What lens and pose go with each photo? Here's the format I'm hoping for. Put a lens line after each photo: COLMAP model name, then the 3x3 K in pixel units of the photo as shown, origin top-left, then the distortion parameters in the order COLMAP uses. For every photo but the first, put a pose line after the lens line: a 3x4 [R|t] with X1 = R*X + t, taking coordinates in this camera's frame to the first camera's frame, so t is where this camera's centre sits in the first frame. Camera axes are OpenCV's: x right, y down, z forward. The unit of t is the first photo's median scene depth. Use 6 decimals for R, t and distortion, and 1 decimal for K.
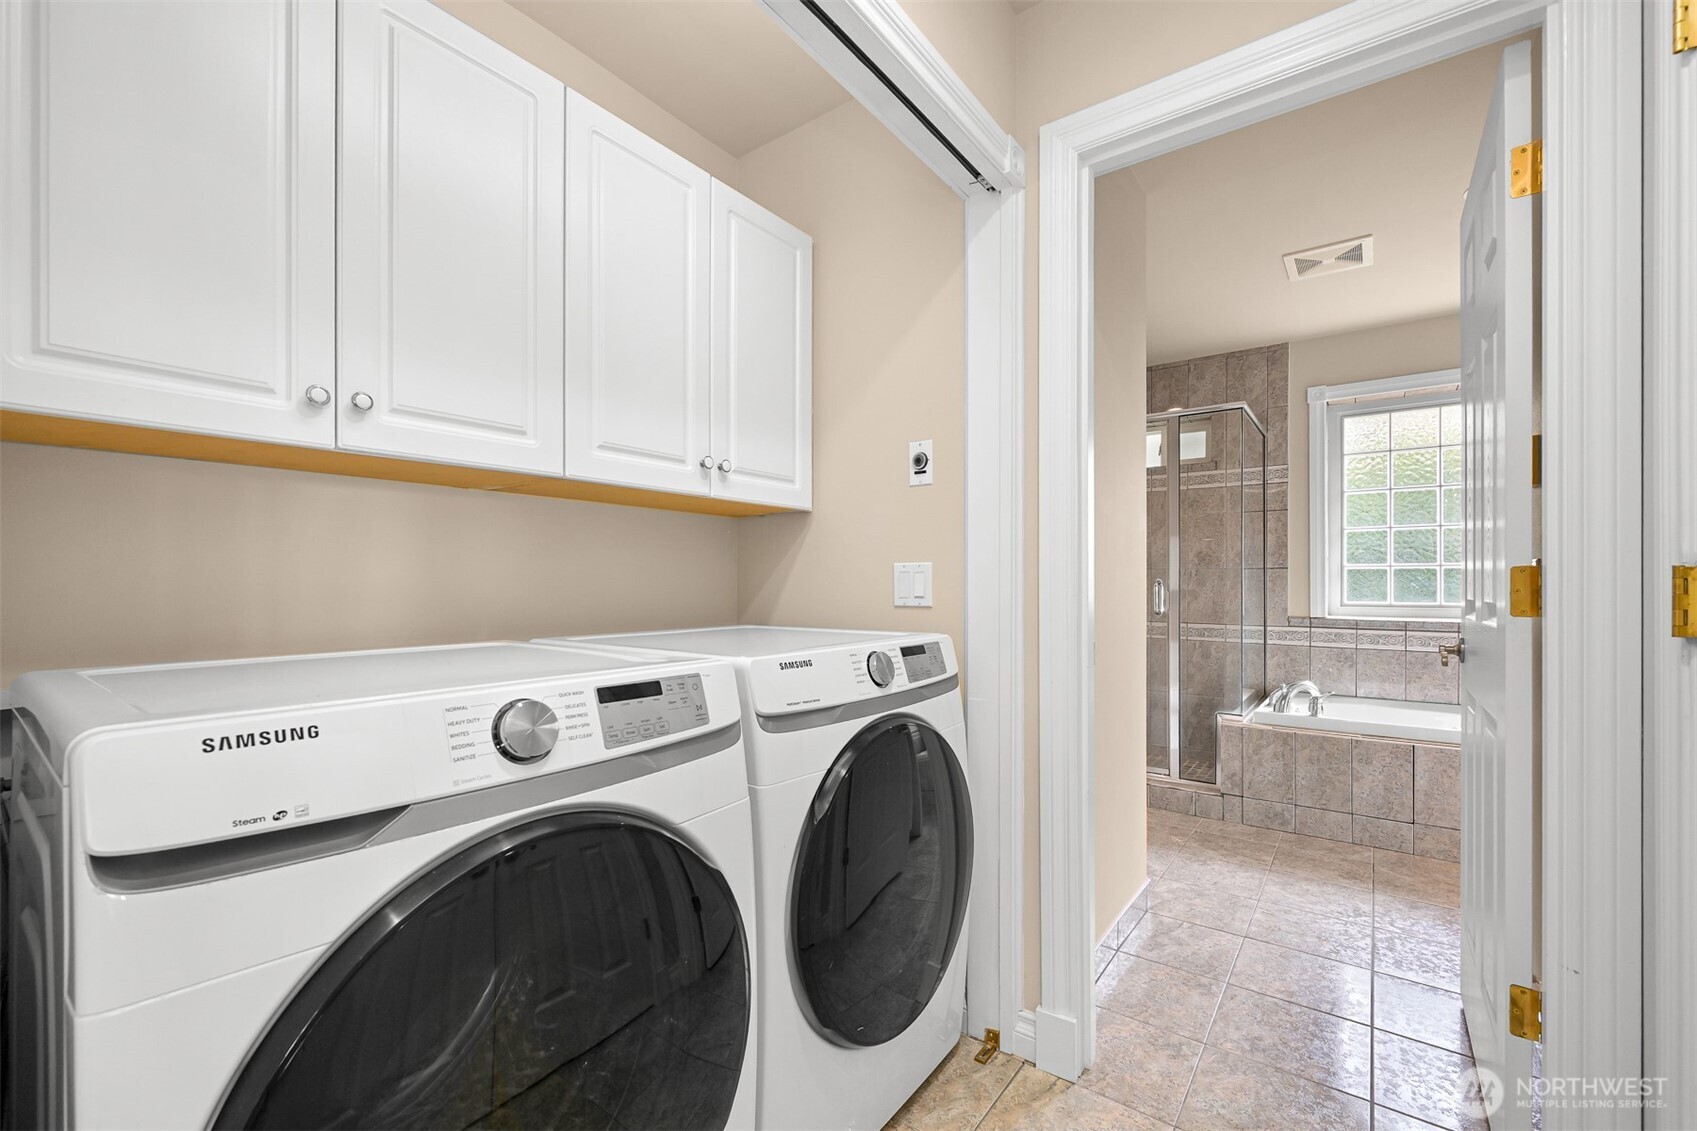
lens RADIAL K [[695.9, 0, 852.3], [0, 695.9, 582.5], [0, 0, 1]] dist [0.001033, 0.000065]
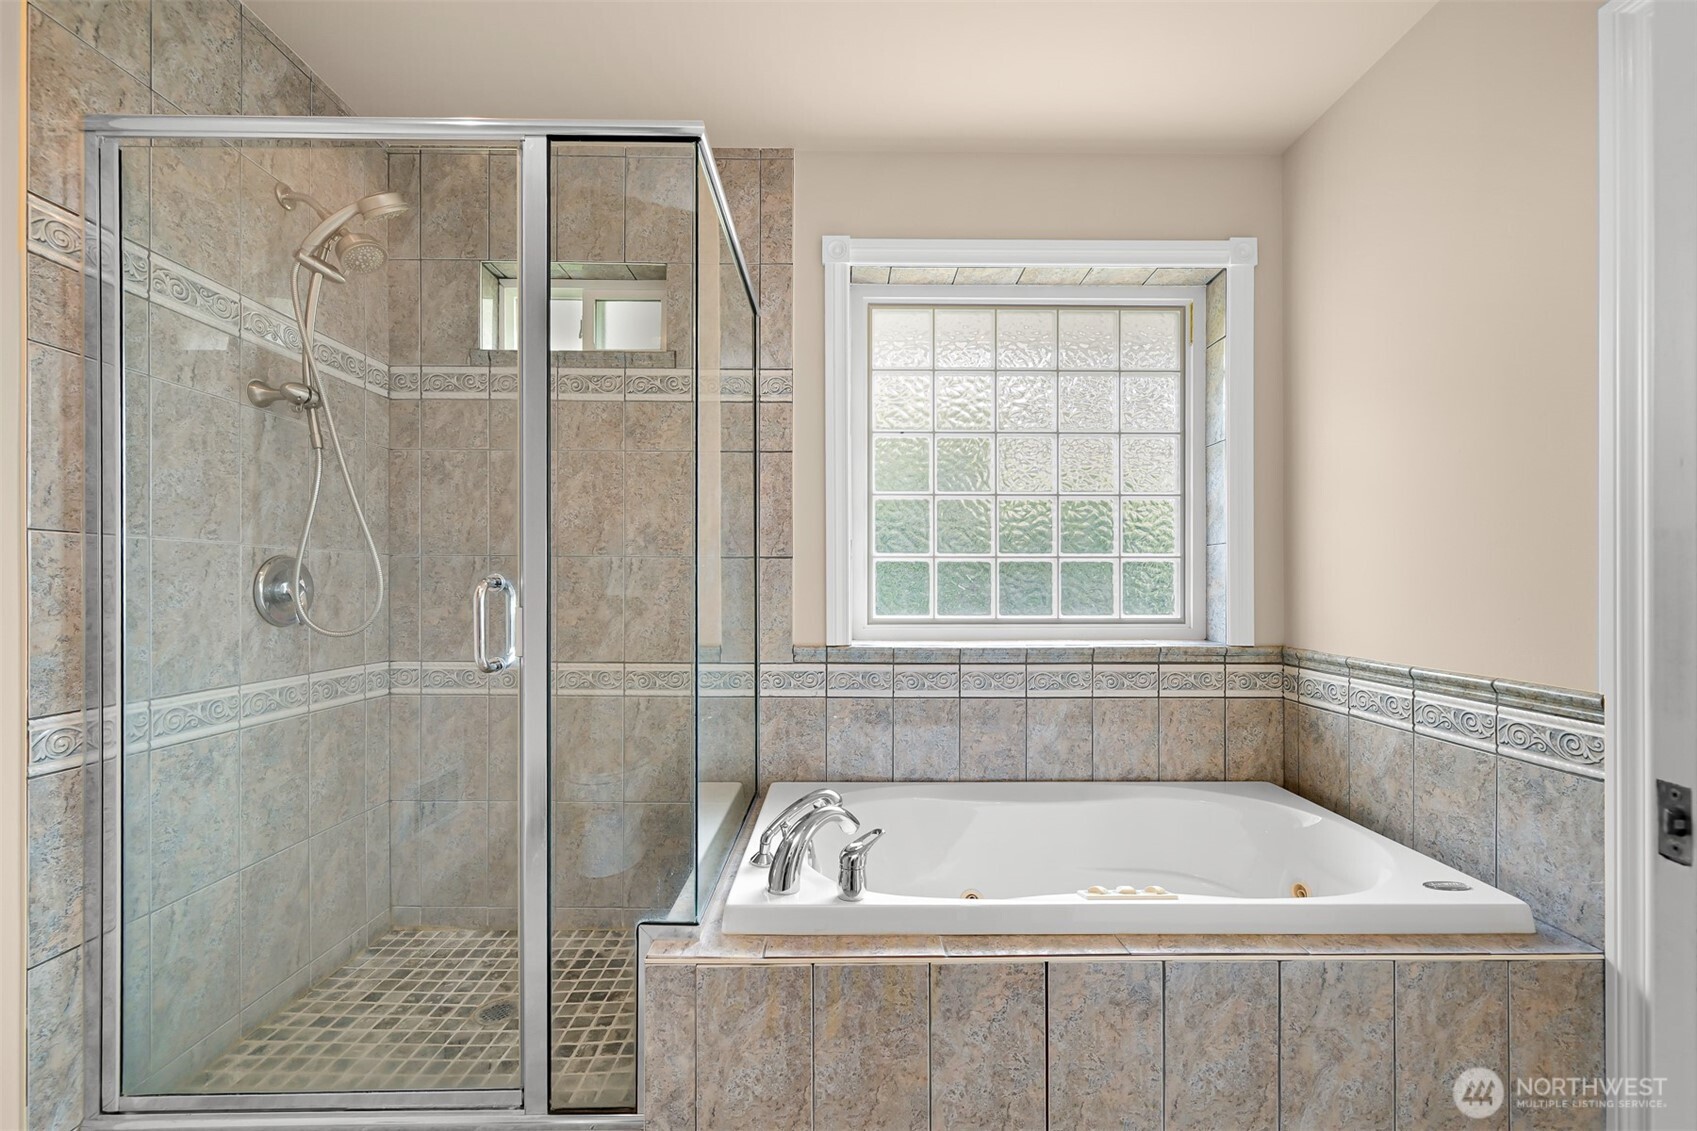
lens RADIAL K [[695.9, 0, 852.3], [0, 695.9, 582.5], [0, 0, 1]] dist [0.001033, 0.000065]
pose [[0.793123, 0.001396, 0.609060, 0.337409], [-0.000010, 0.999997, -0.002280, 0.000086], [-0.609061, 0.001802, 0.793121, 0.550199]]
